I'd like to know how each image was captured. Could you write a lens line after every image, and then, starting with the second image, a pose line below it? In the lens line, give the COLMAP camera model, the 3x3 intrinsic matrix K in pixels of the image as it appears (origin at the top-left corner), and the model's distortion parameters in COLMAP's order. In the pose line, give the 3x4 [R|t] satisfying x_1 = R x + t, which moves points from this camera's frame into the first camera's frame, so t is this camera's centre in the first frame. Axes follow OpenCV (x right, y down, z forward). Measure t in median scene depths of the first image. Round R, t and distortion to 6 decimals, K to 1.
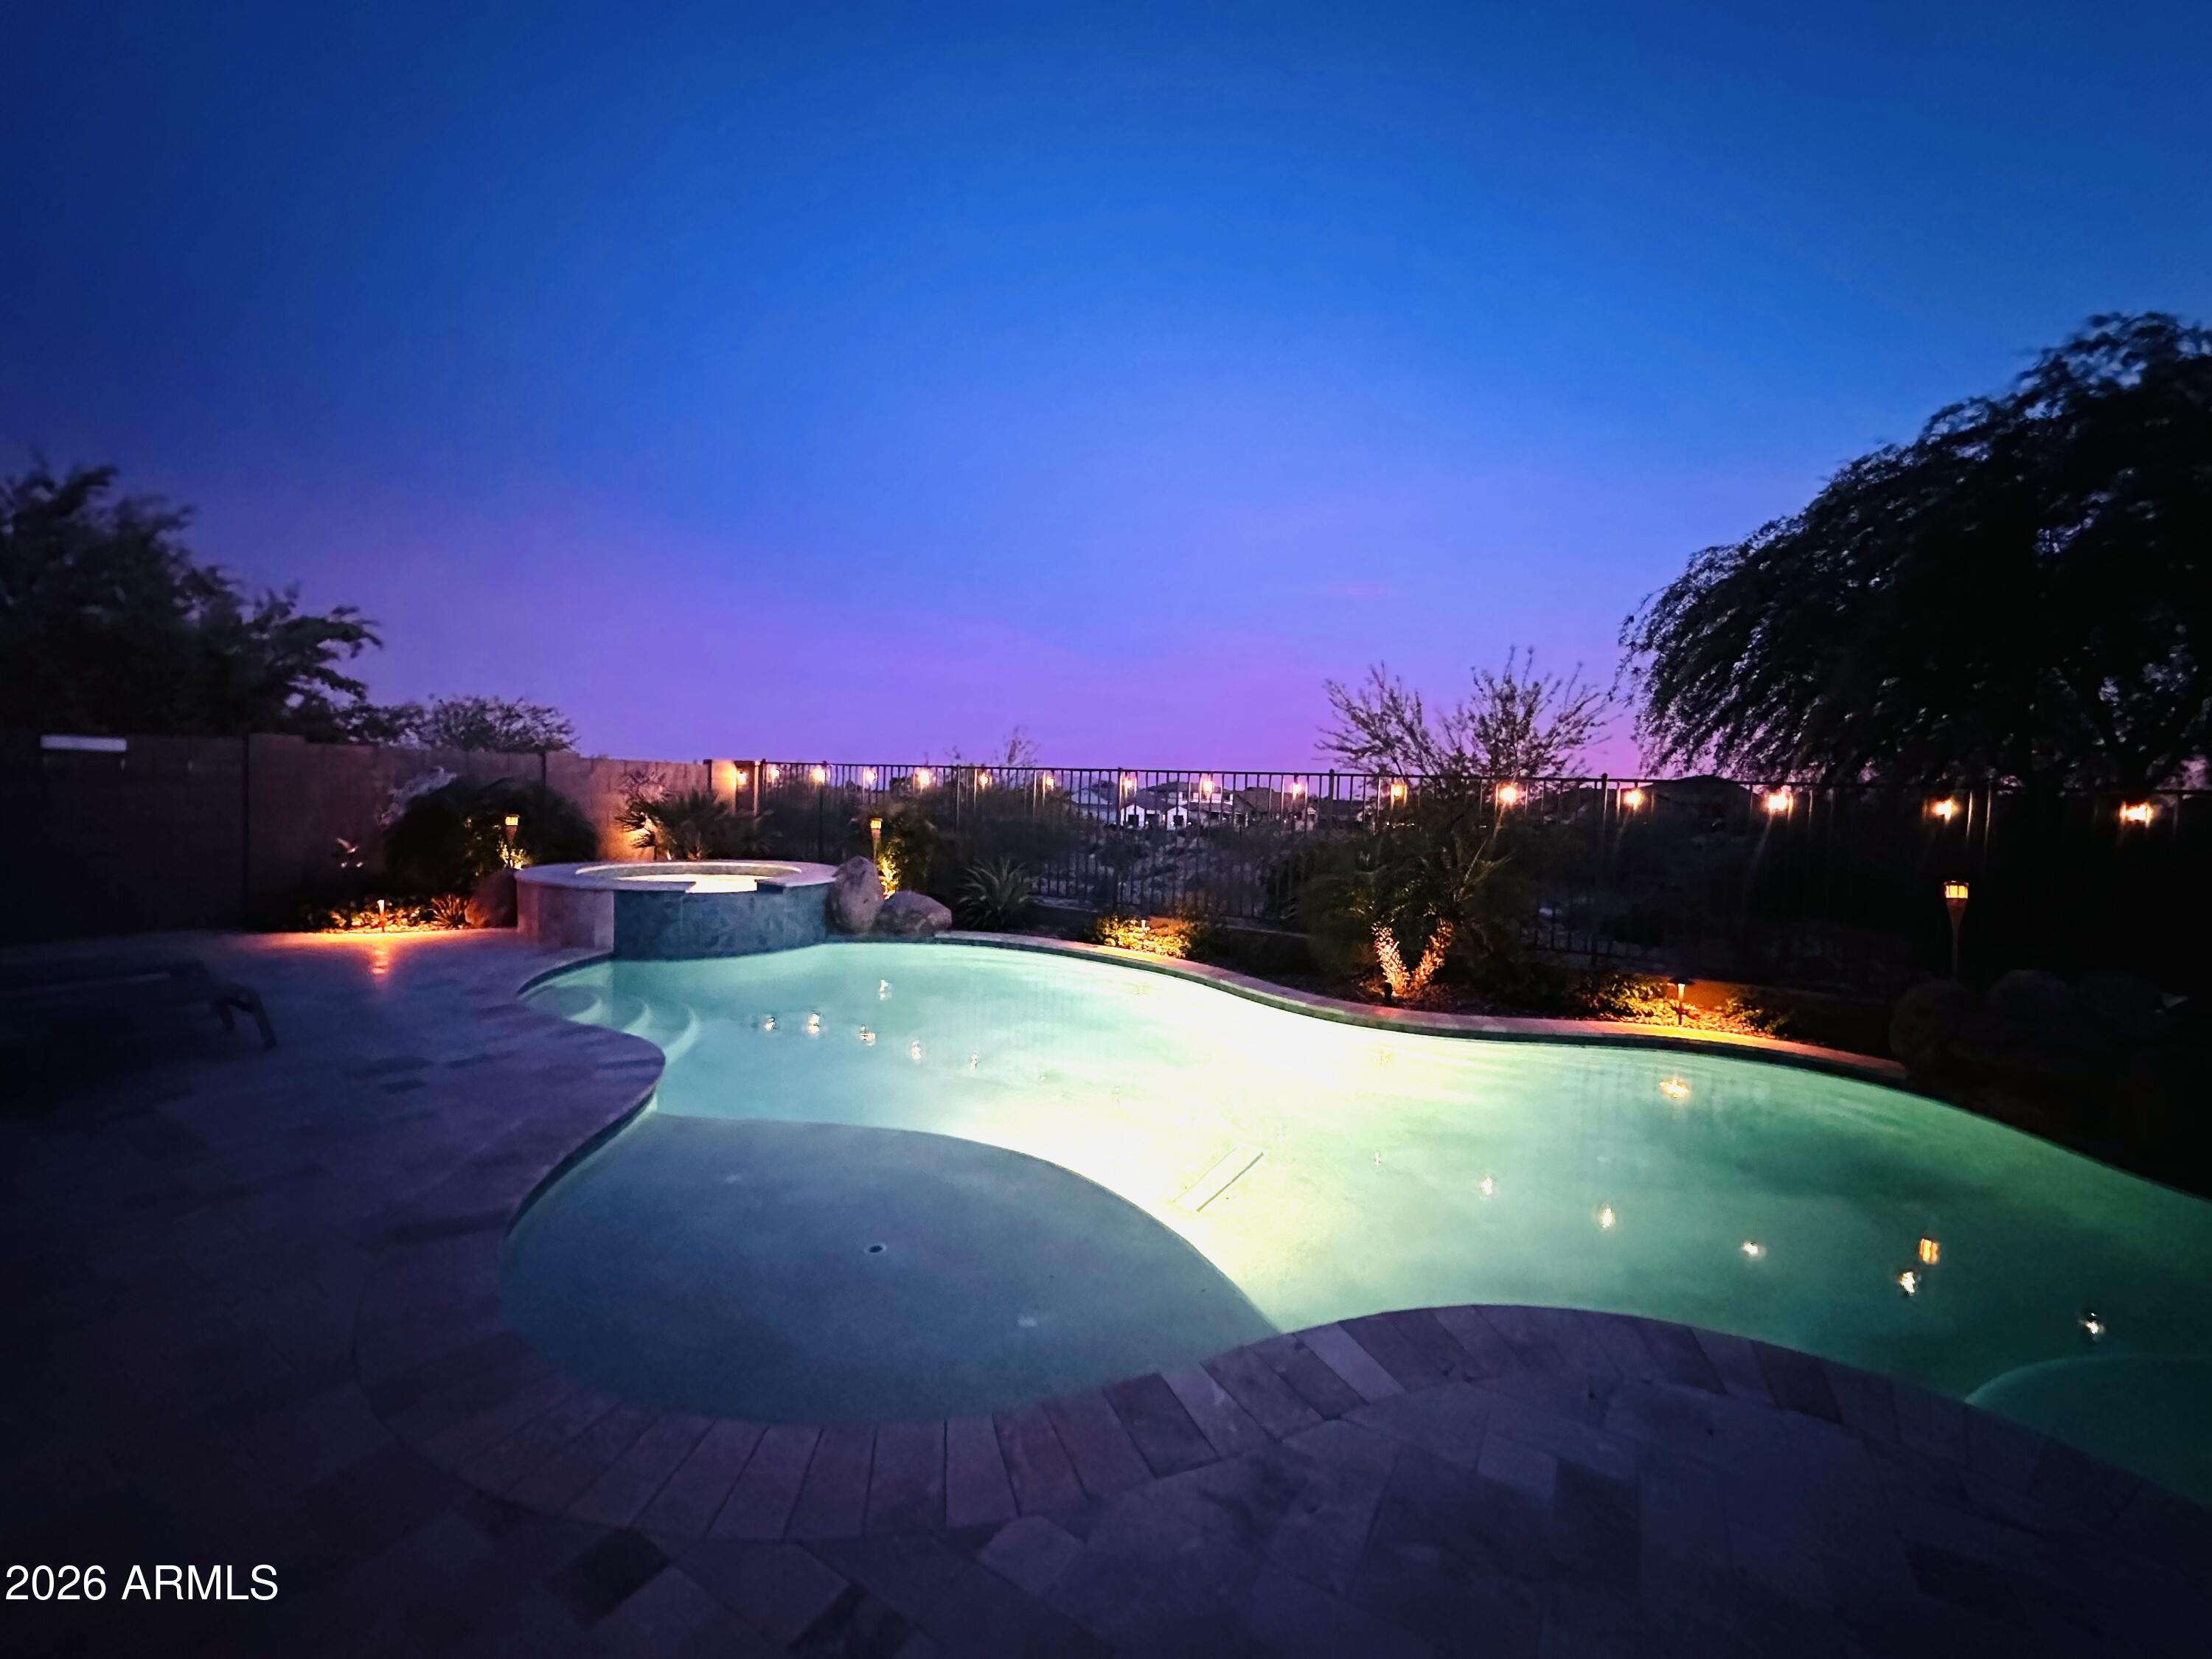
lens RADIAL K [[880.8, 0, 1110.6], [0, 880.8, 859.2], [0, 0, 1]] dist [-0.000938, 0.000115]
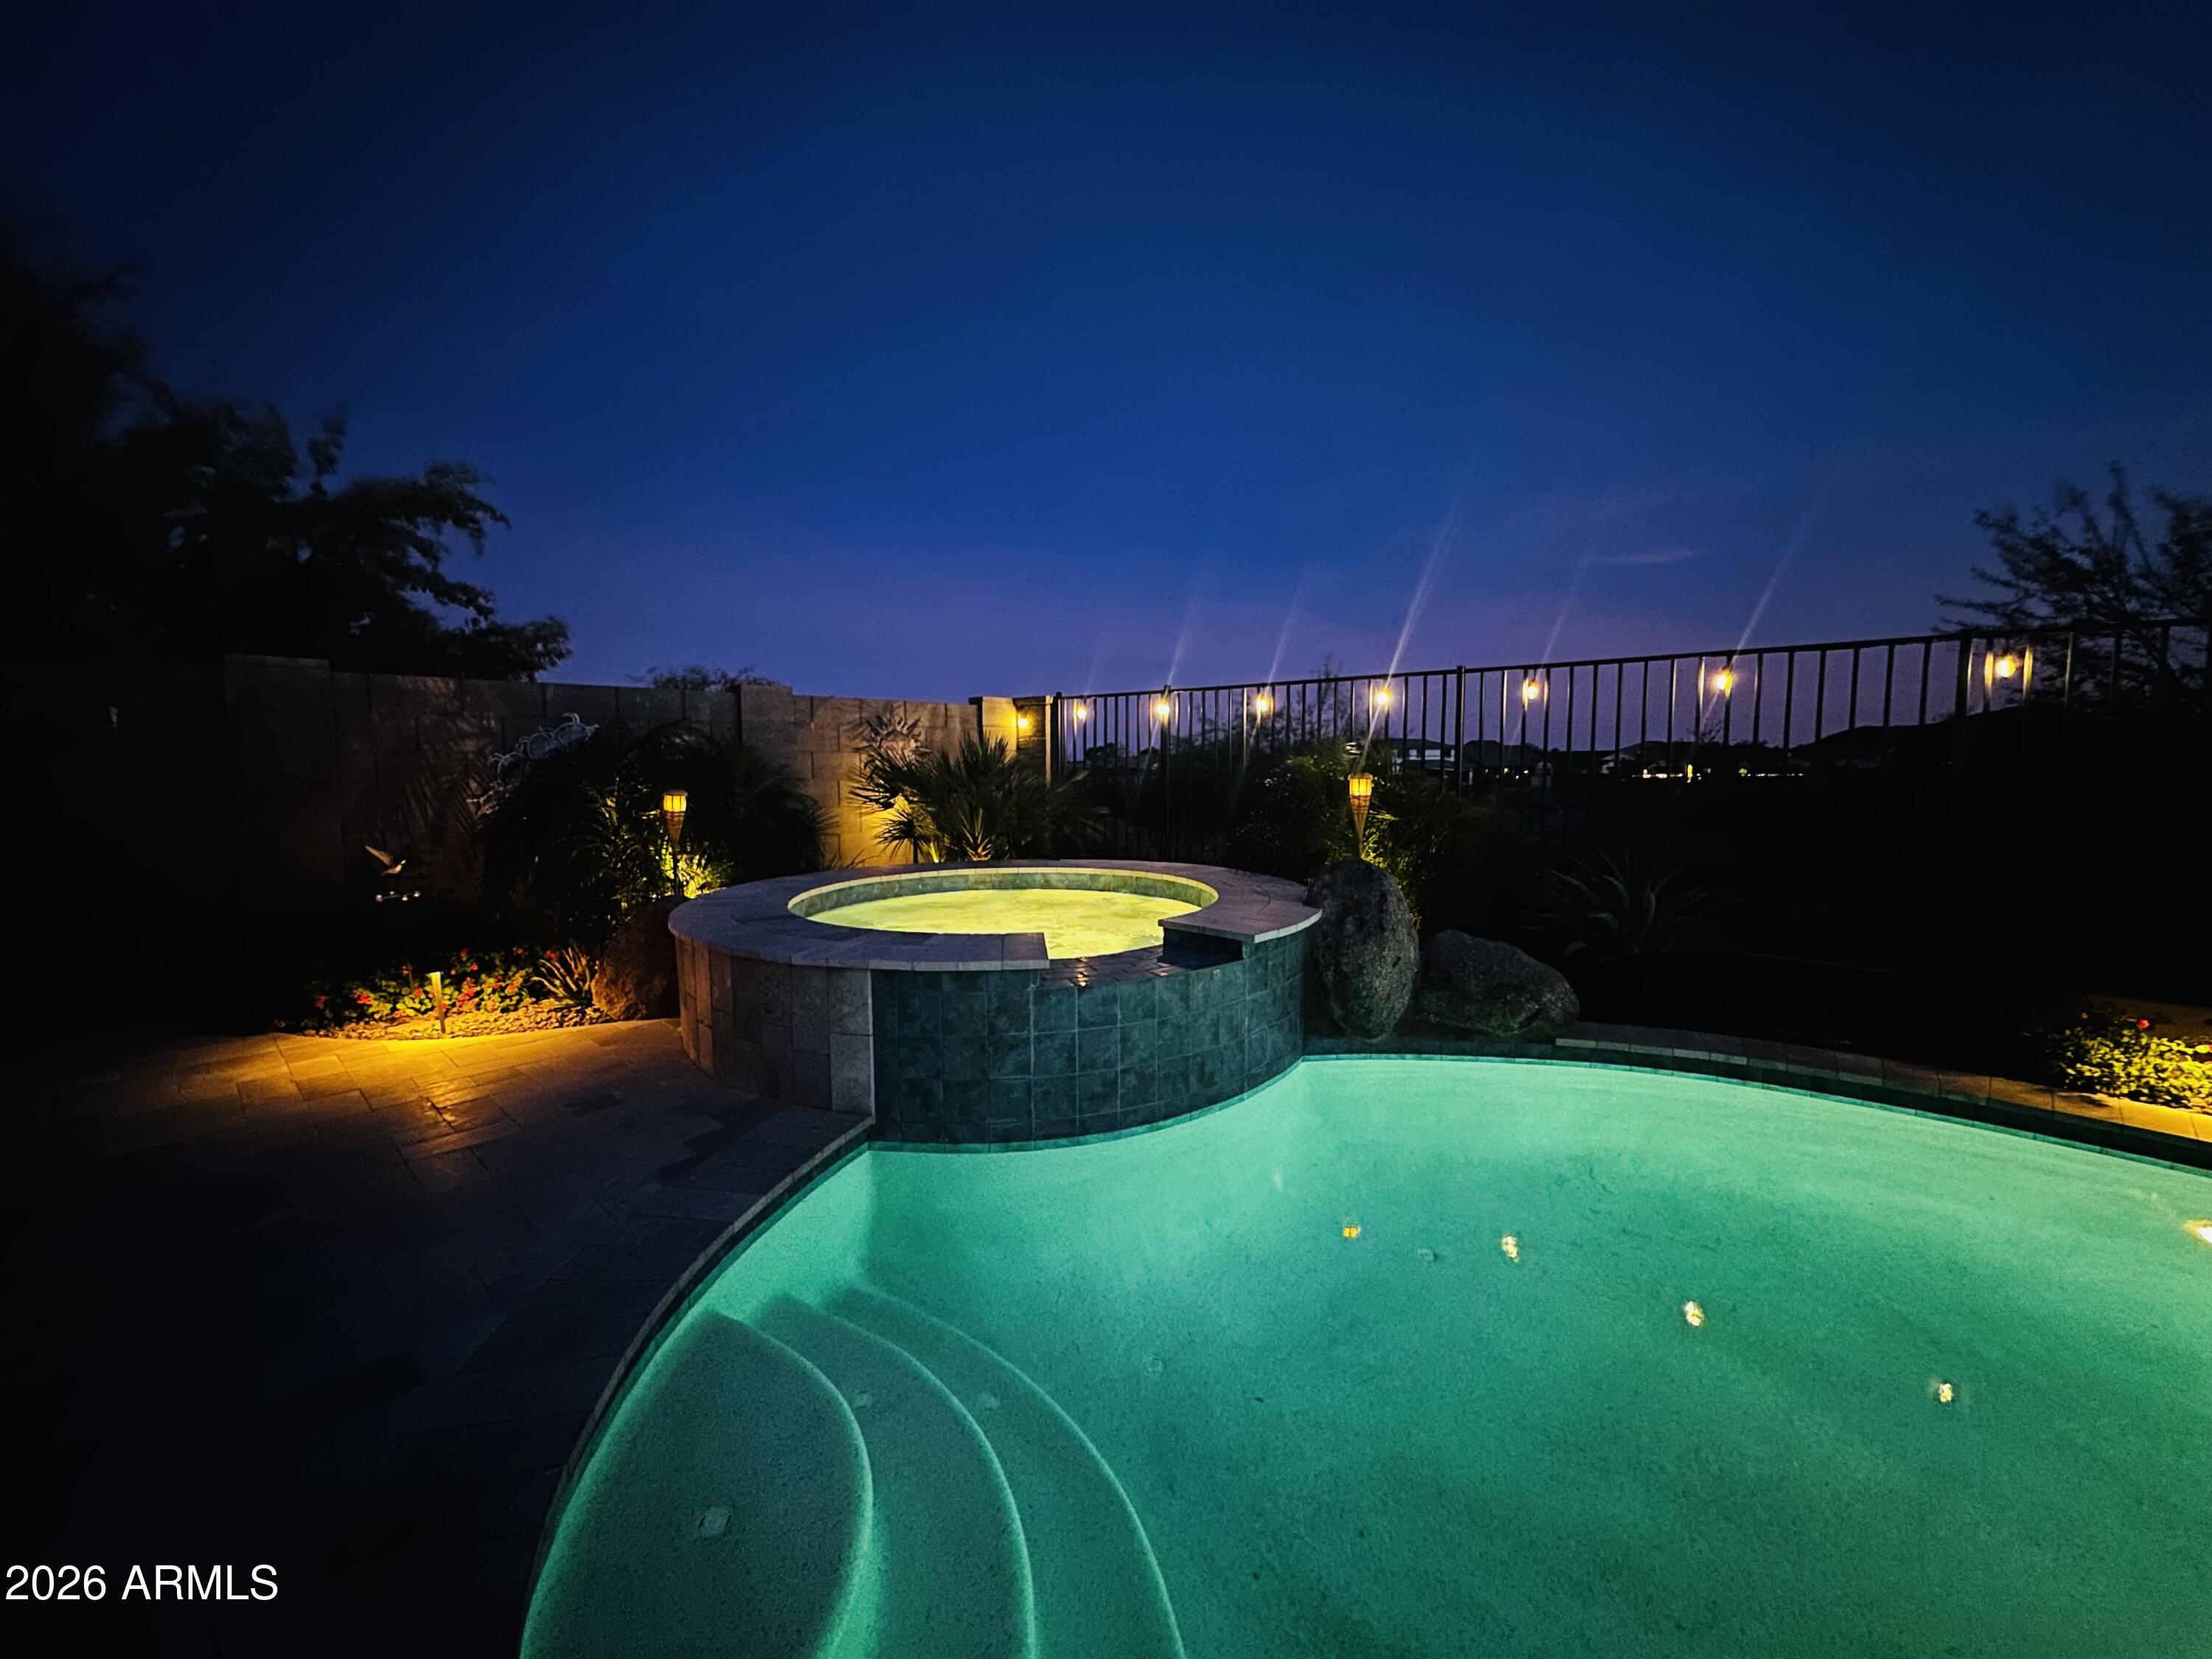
lens RADIAL K [[897.2, 0, 1102.3], [0, 897.2, 872.1], [0, 0, 1]] dist [-0.011214, -0.000018]
pose [[0.975065, -0.010777, -0.221659, -0.327889], [0.021520, 0.998705, 0.046108, -0.021051], [0.220875, -0.049729, 0.974034, 0.555112]]
